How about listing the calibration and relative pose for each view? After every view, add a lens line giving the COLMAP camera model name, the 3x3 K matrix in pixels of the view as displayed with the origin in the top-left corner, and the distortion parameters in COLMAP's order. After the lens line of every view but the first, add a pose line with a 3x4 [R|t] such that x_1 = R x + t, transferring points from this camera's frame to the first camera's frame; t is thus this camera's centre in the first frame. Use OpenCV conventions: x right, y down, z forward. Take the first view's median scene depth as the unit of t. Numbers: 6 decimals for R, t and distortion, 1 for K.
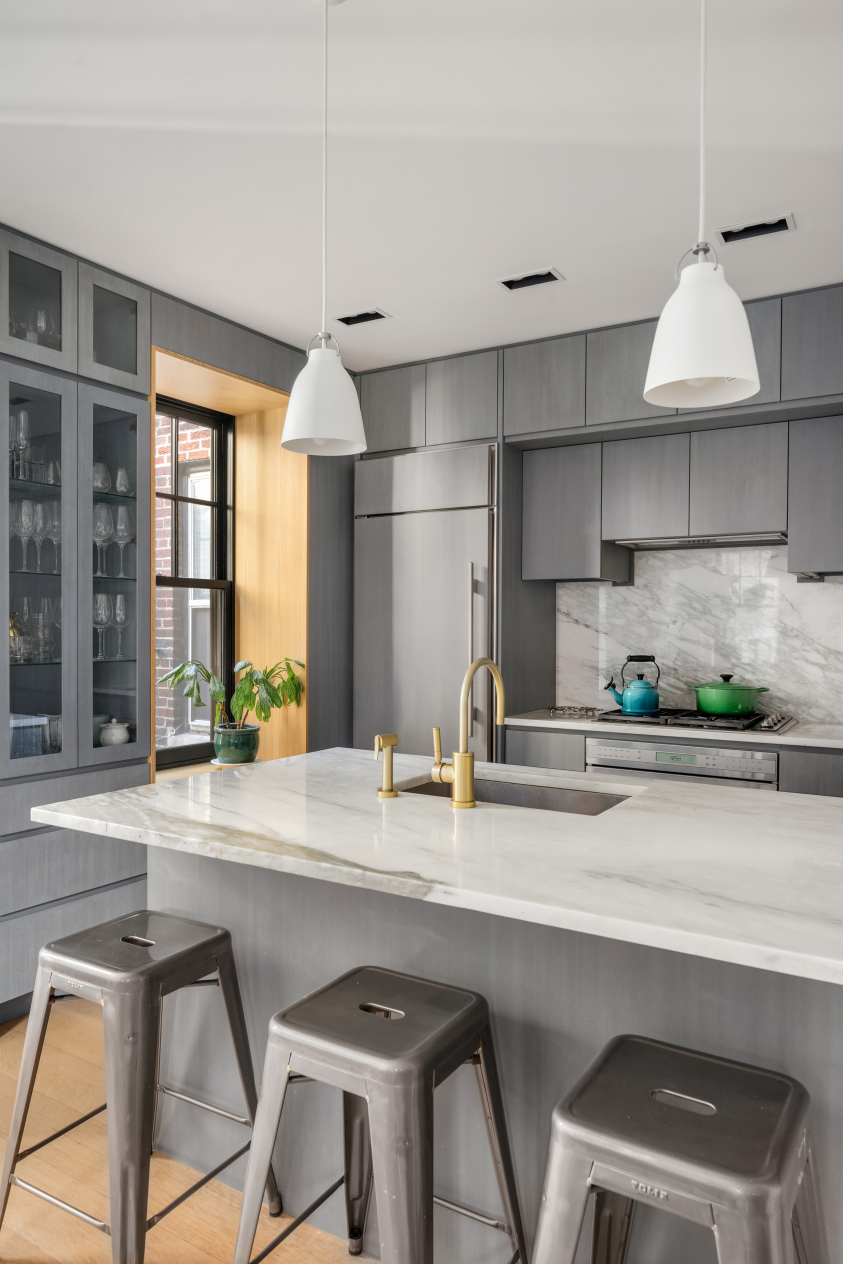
lens RADIAL K [[810.1, 0, 421.5], [0, 810.1, 632.0], [0, 0, 1]] dist [0.001380, -0.000087]
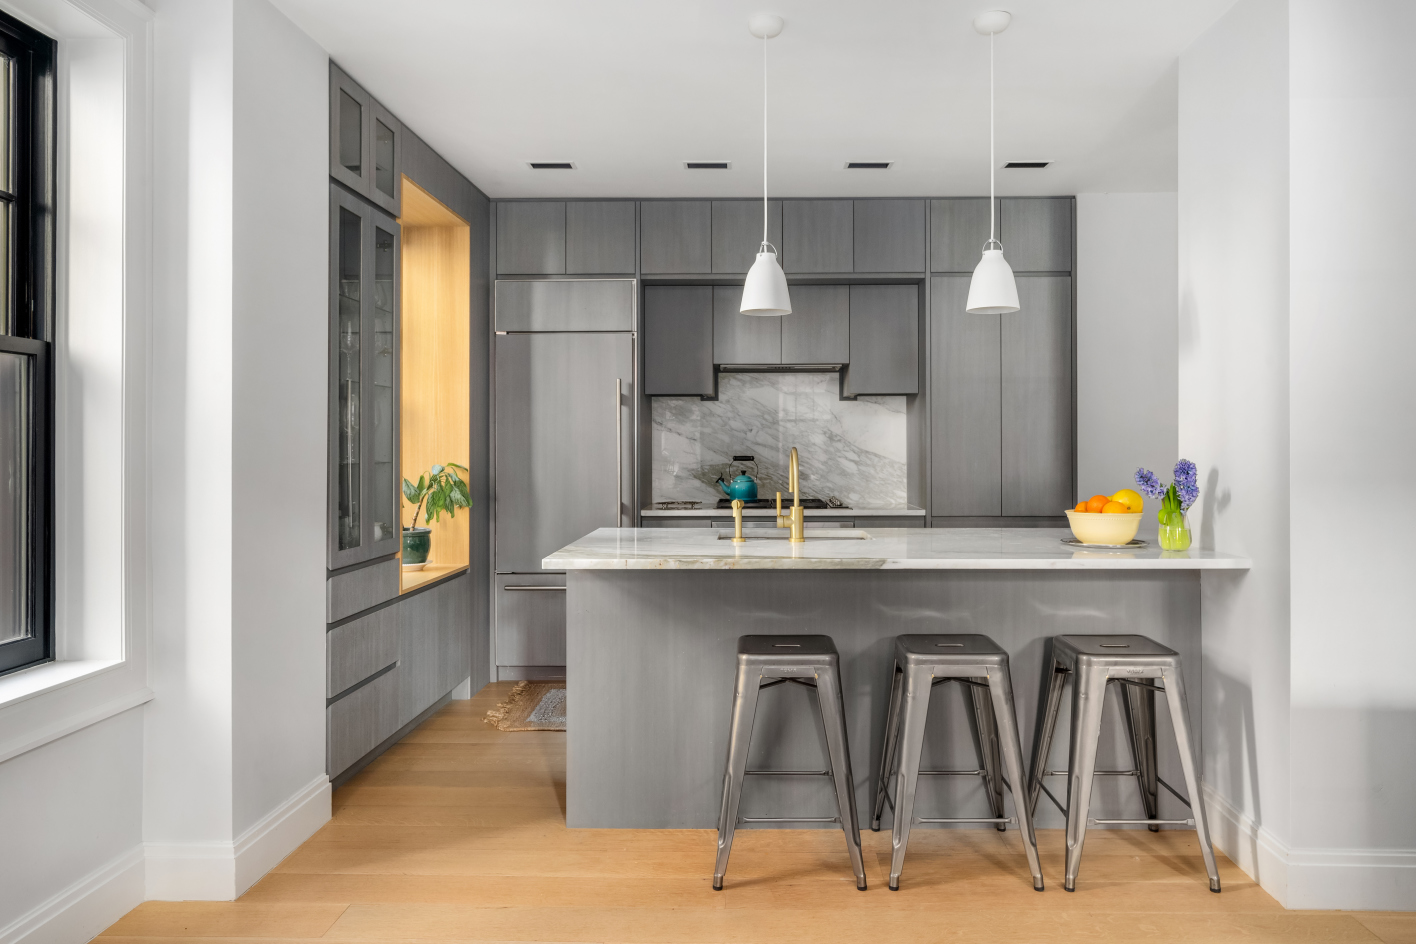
lens RADIAL K [[907.5, 0, 713.2], [0, 907.5, 442.5], [0, 0, 1]] dist [0.001380, -0.000087]
pose [[0.873422, -0.004962, 0.486938, -0.458532], [0.009049, 0.999941, -0.006042, 0.016013], [-0.486880, 0.009684, 0.873415, -0.219746]]
